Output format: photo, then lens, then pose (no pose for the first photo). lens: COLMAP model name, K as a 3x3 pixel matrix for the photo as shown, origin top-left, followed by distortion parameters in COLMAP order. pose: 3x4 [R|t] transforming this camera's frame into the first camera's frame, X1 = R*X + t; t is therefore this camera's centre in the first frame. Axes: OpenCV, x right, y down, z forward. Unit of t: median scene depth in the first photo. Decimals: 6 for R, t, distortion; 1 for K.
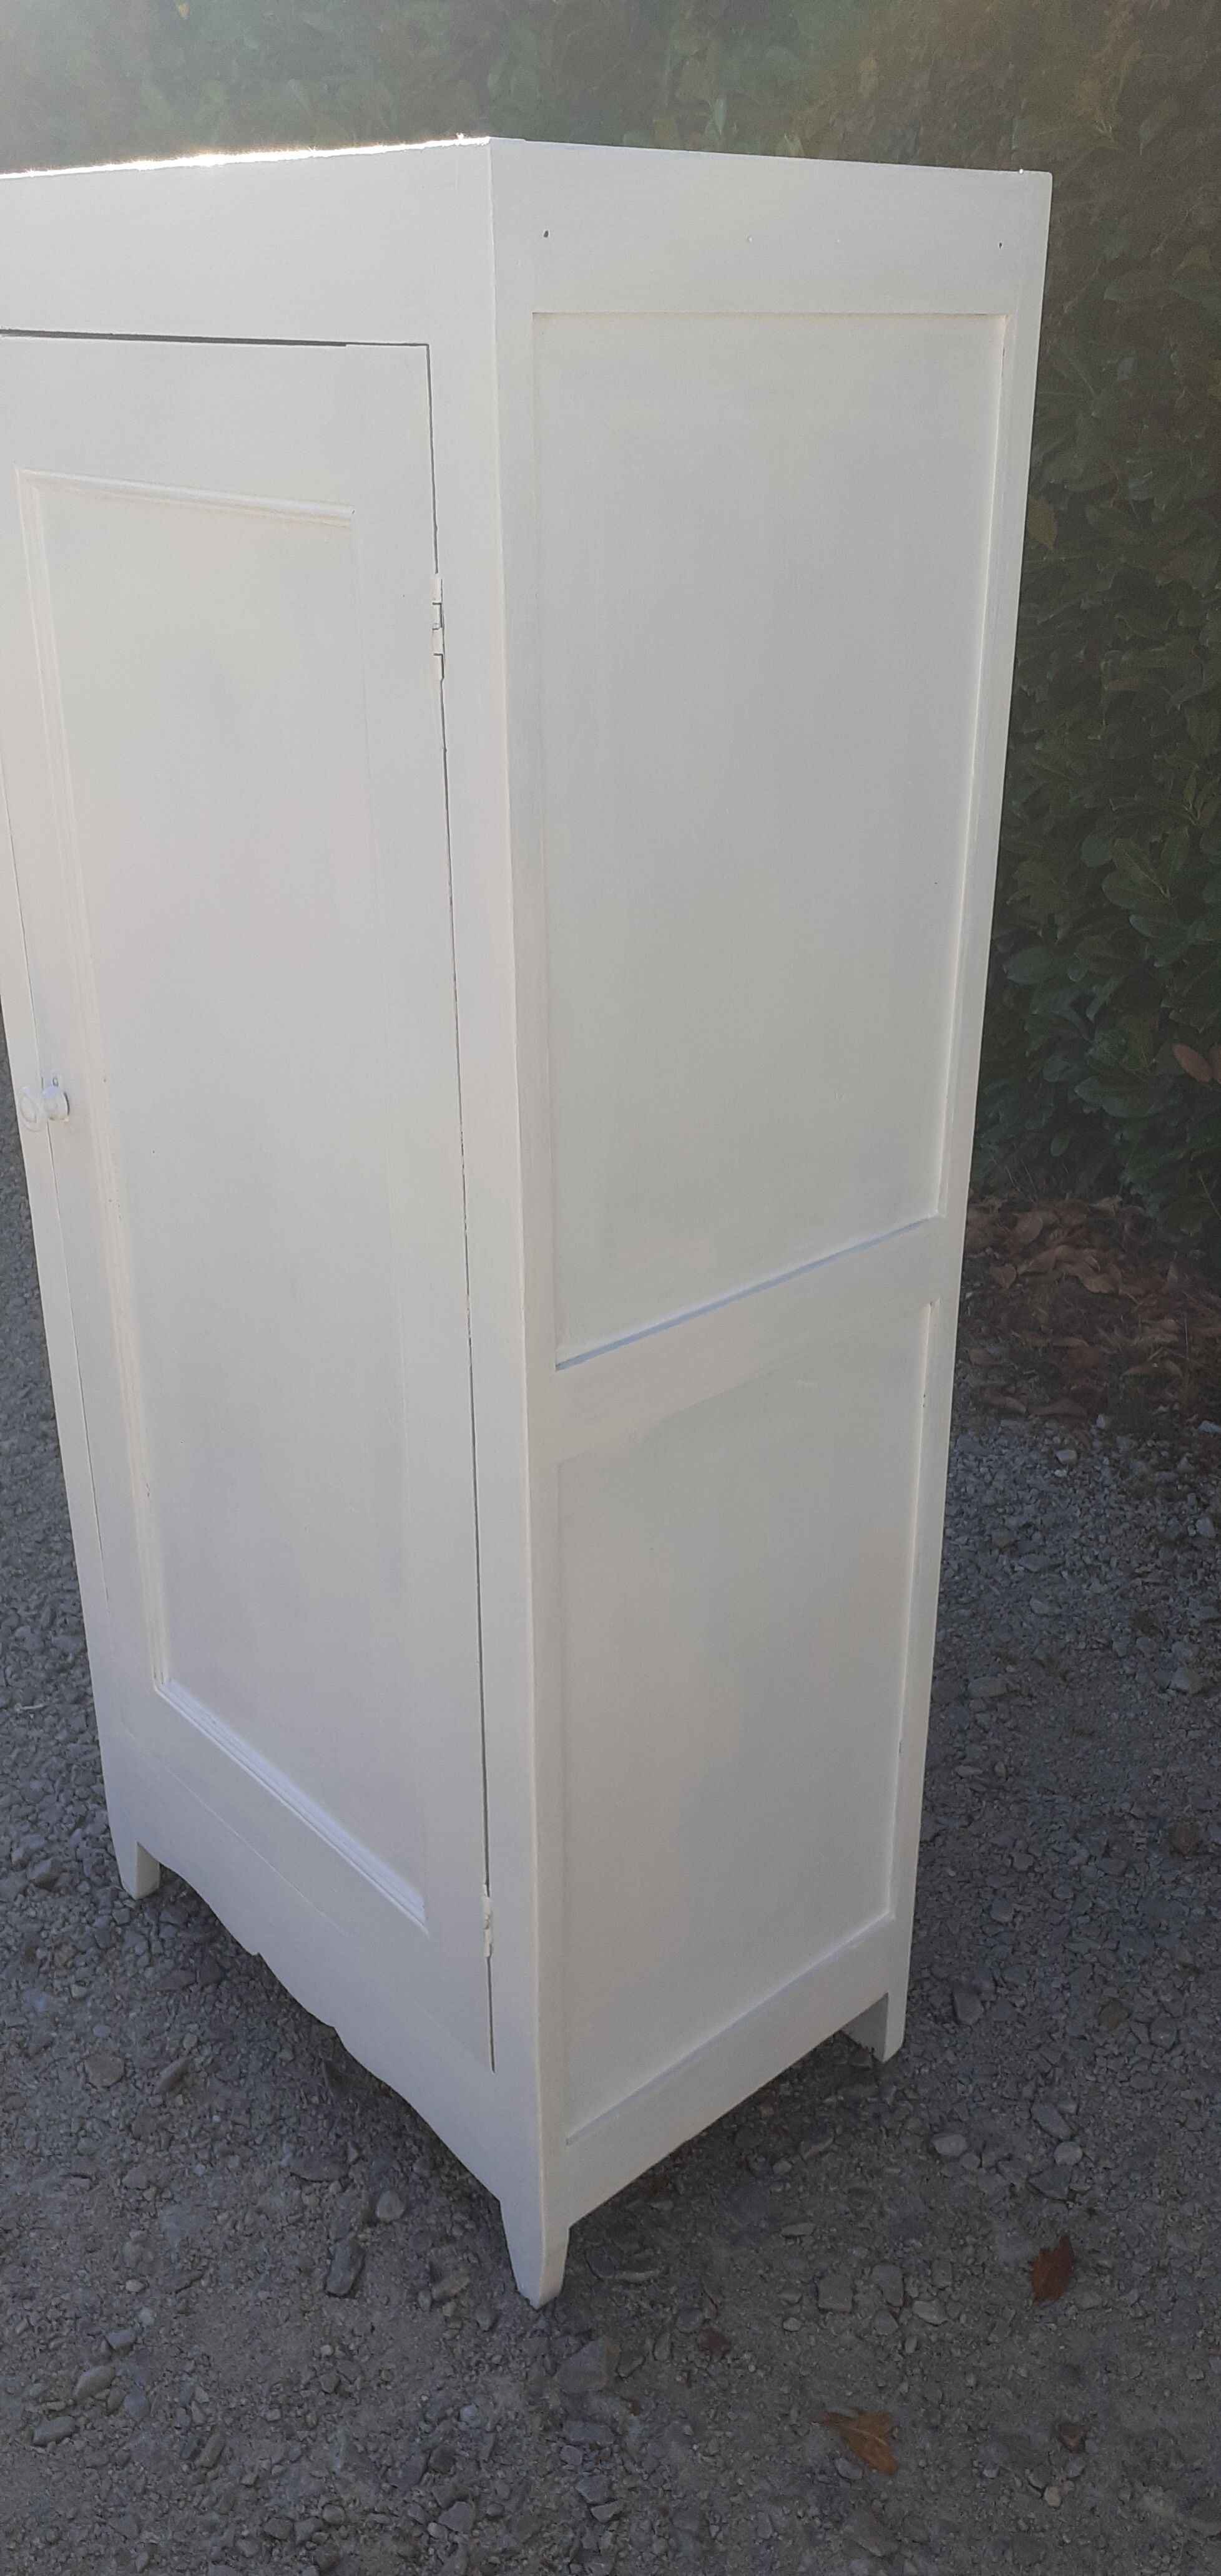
lens RADIAL K [[2016.6, 0, 610.8], [0, 2016.6, 1283.5], [0, 0, 1]] dist [0.001100, 0.002712]
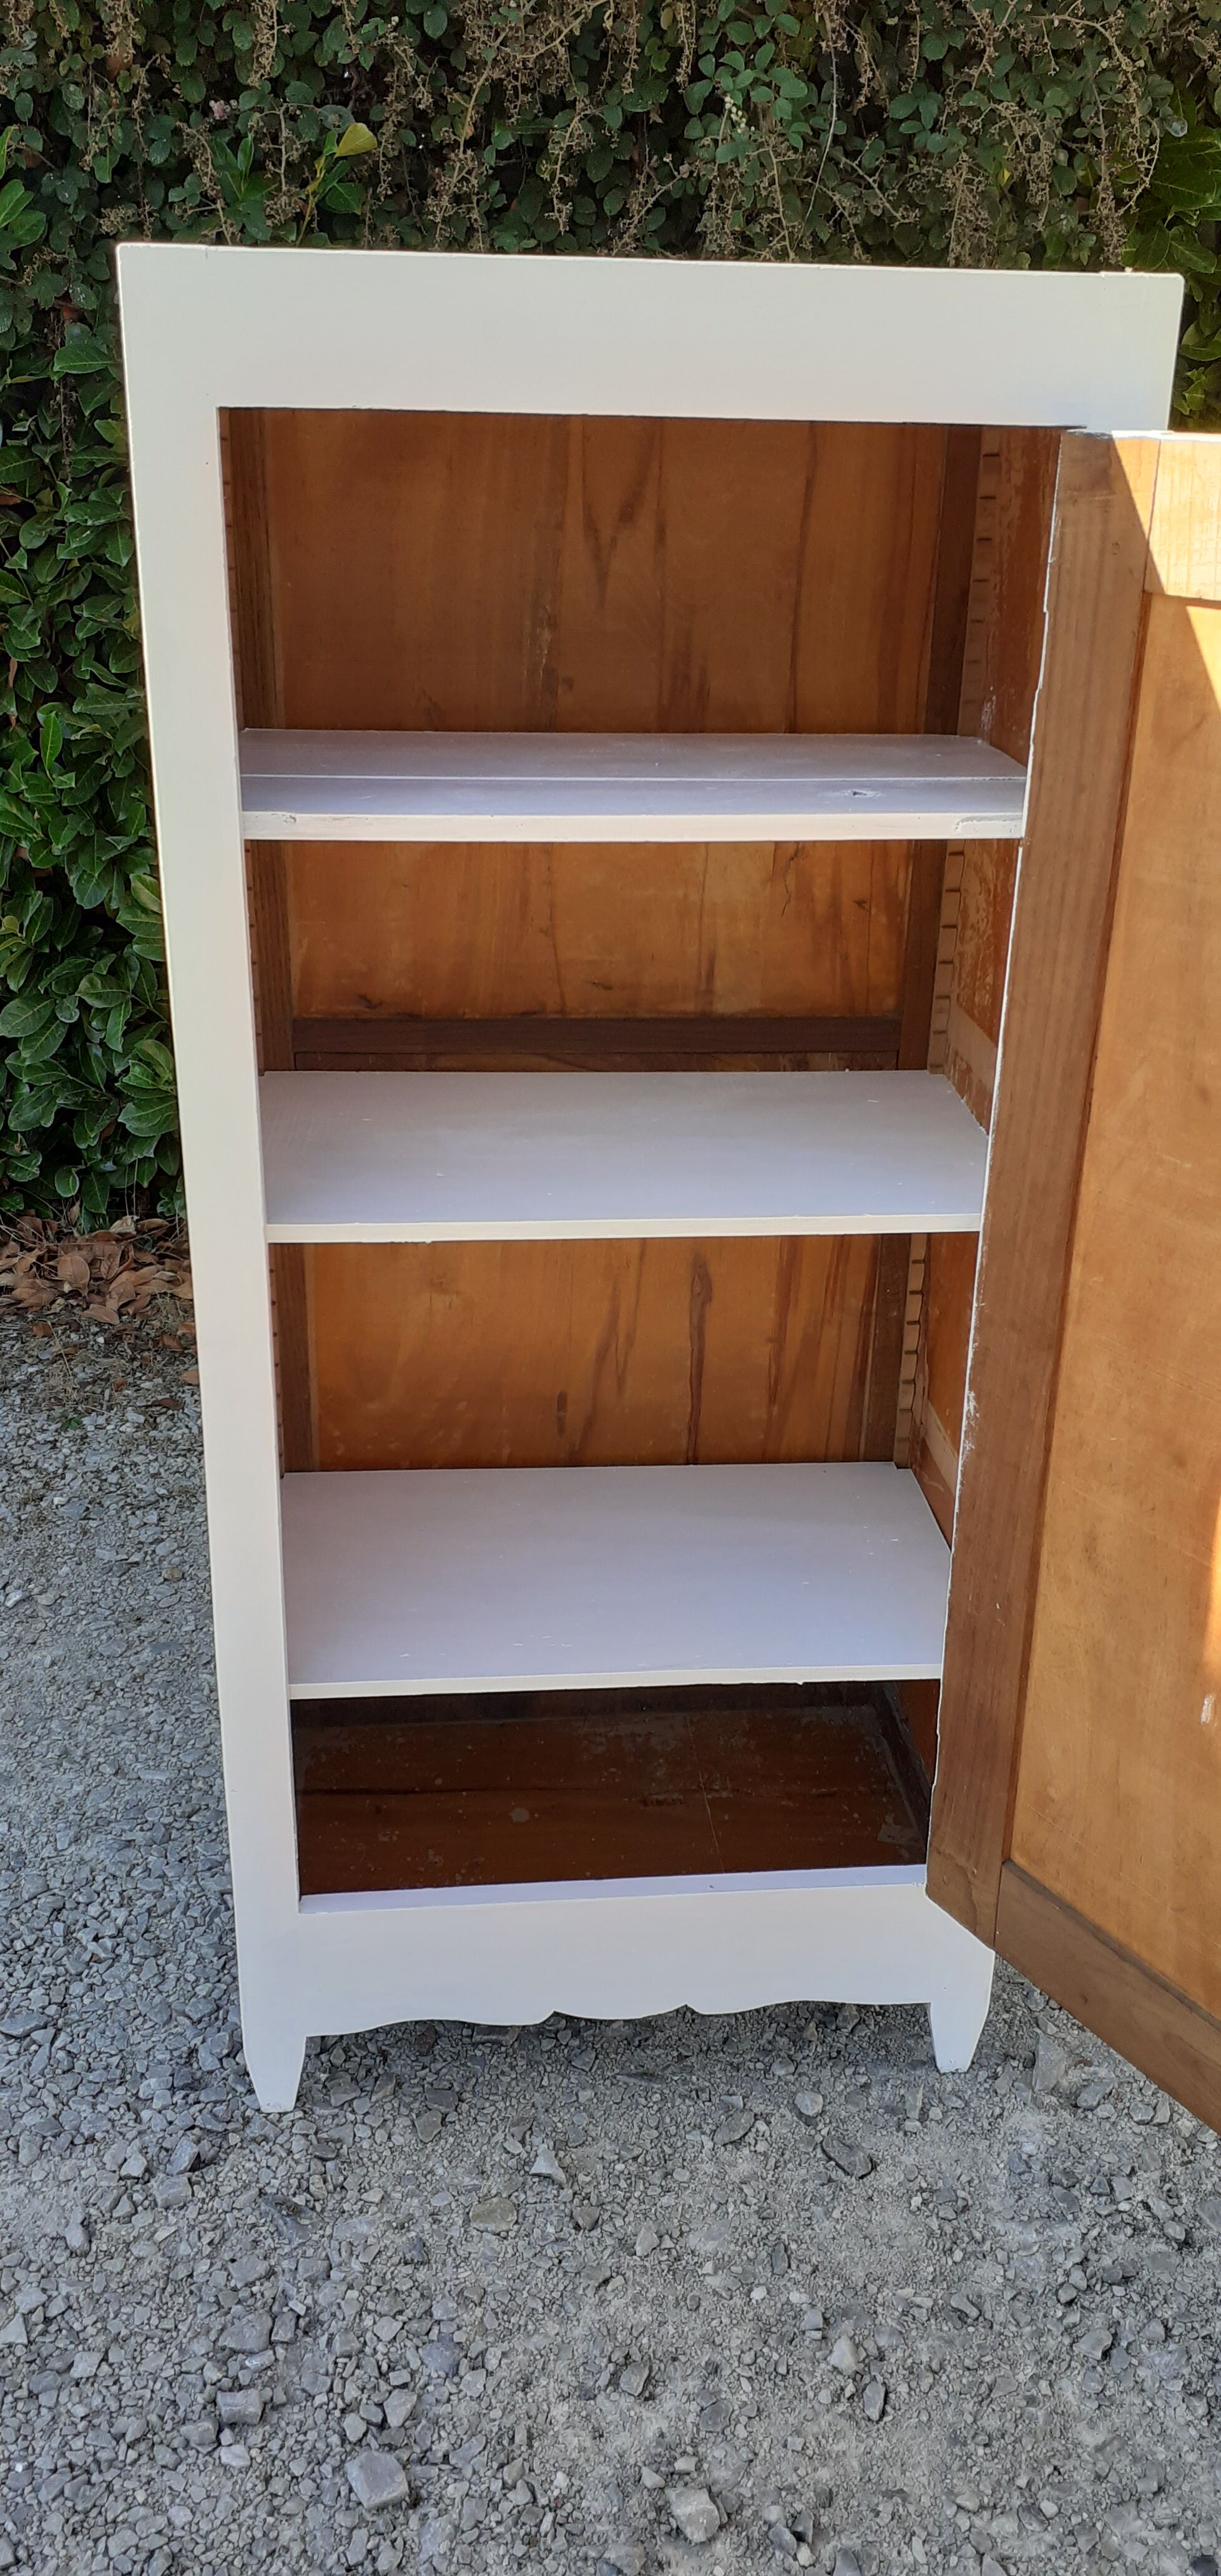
lens RADIAL K [[2099.1, 0, 590.0], [0, 2099.1, 1261.4], [0, 0, 1]] dist [-0.012537, 0.049401]
pose [[0.596898, -0.298315, 0.744796, -0.922565], [0.334857, 0.936217, 0.106623, -0.127558], [-0.729098, 0.185757, 0.658719, 0.276770]]
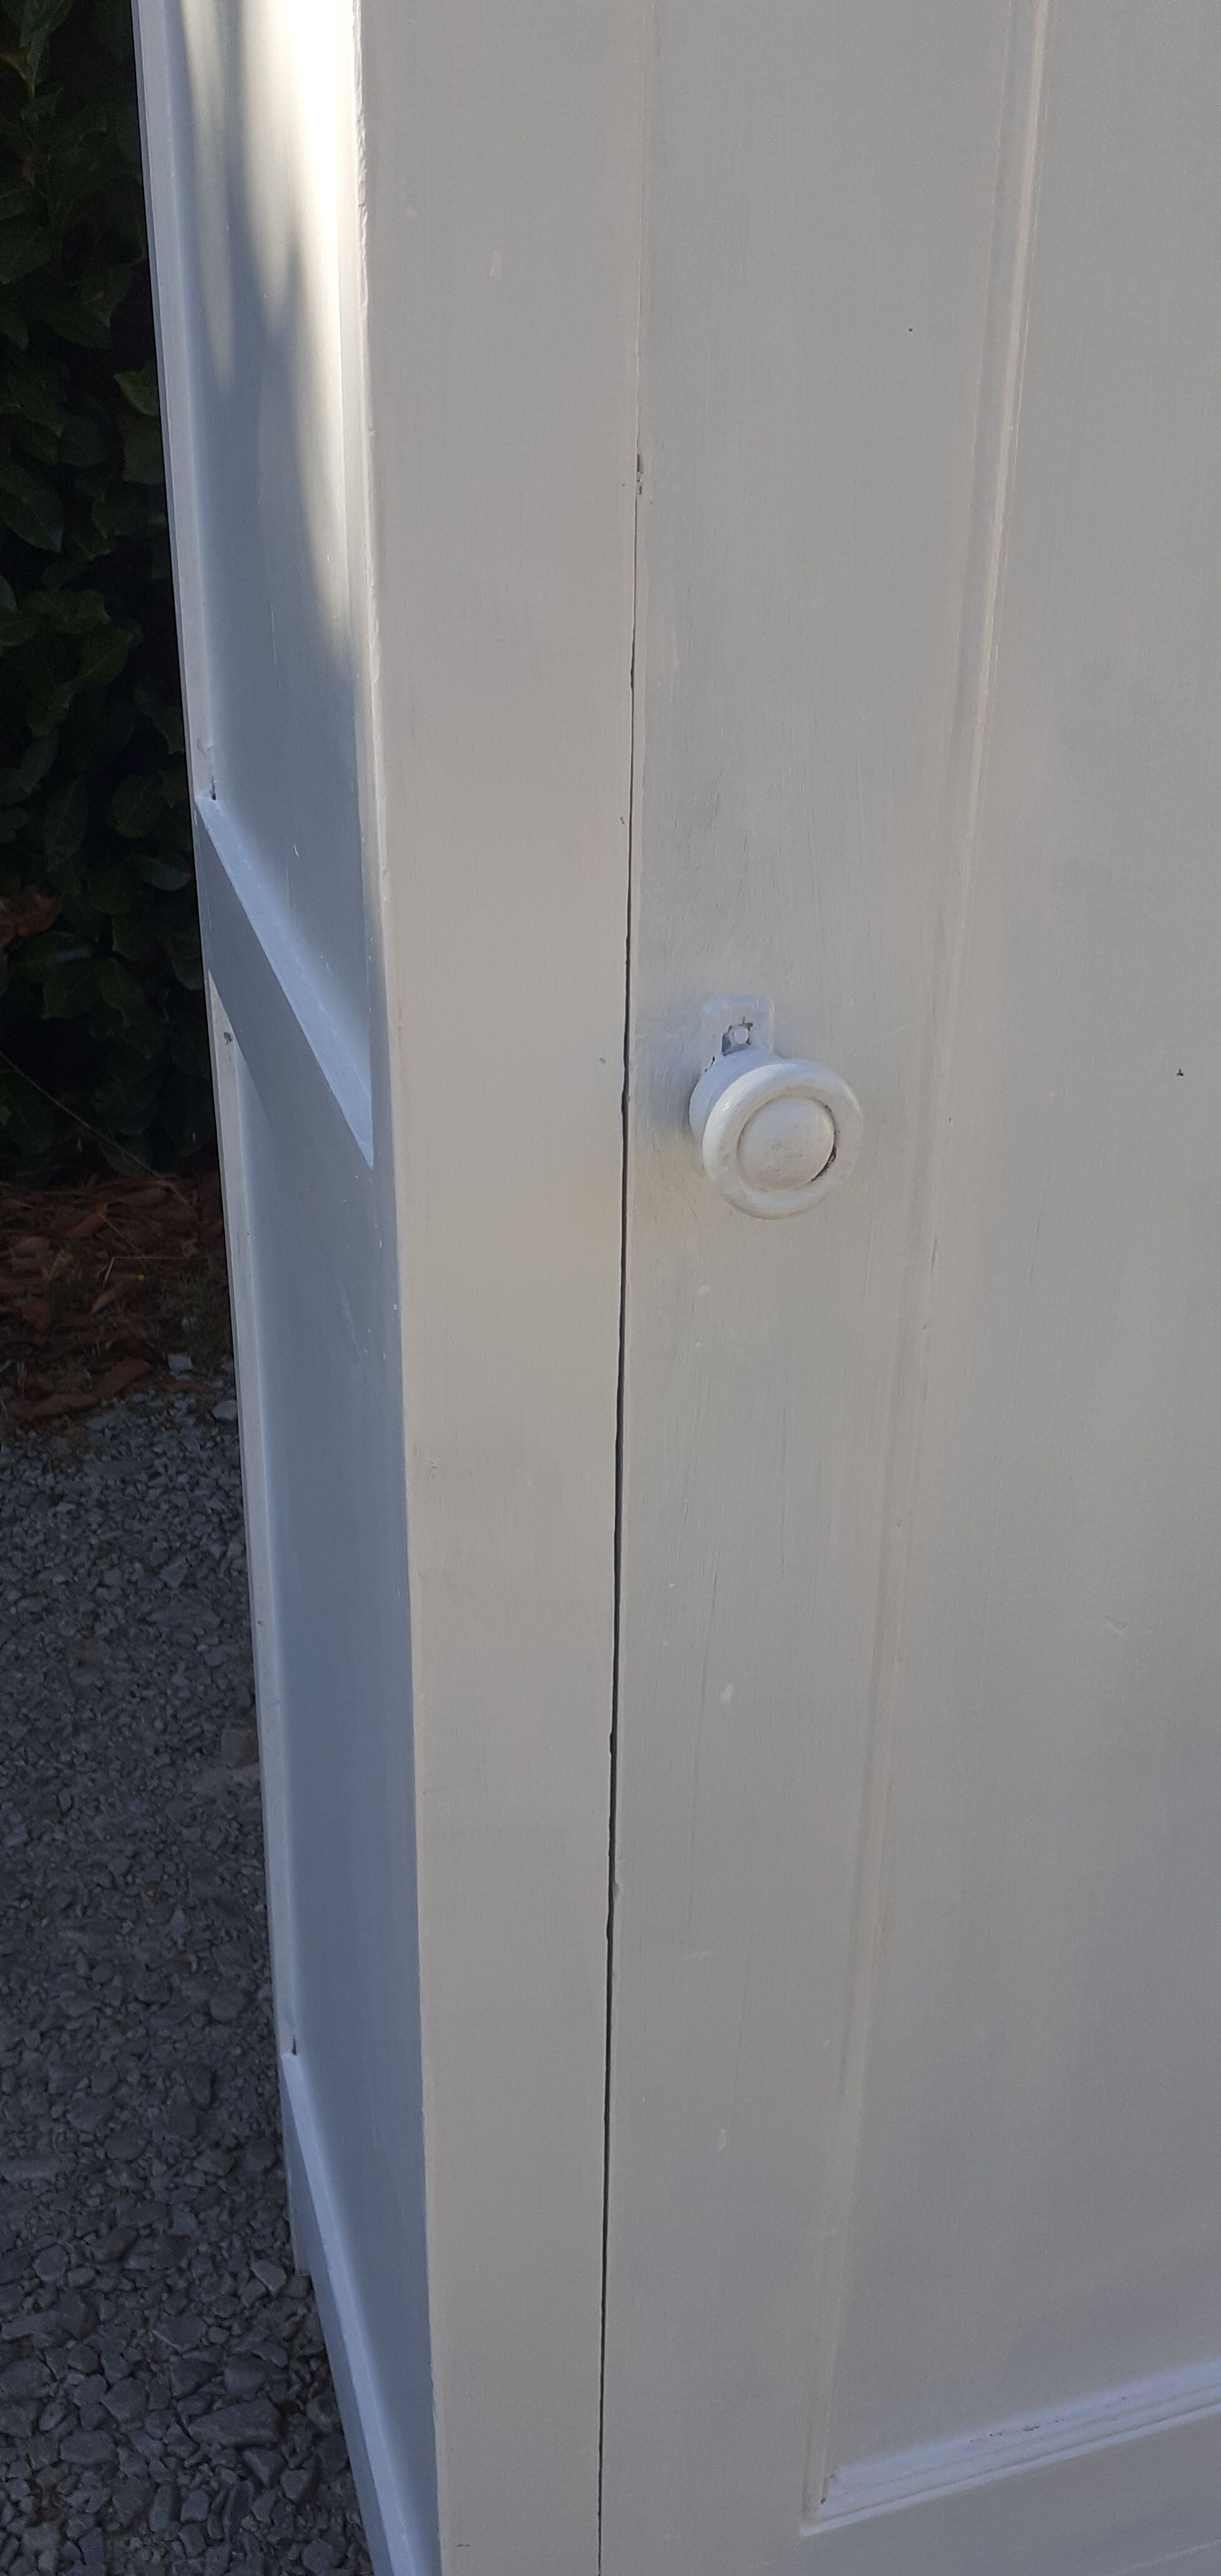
lens RADIAL K [[2111.6, 0, 610.5], [0, 2111.6, 1288.0], [0, 0, 1]] dist [-0.008173, -0.004242]
pose [[0.412565, -0.391117, 0.822690, -0.548864], [0.383182, 0.893857, 0.232791, -0.131462], [-0.826415, 0.219198, 0.518643, 0.871295]]
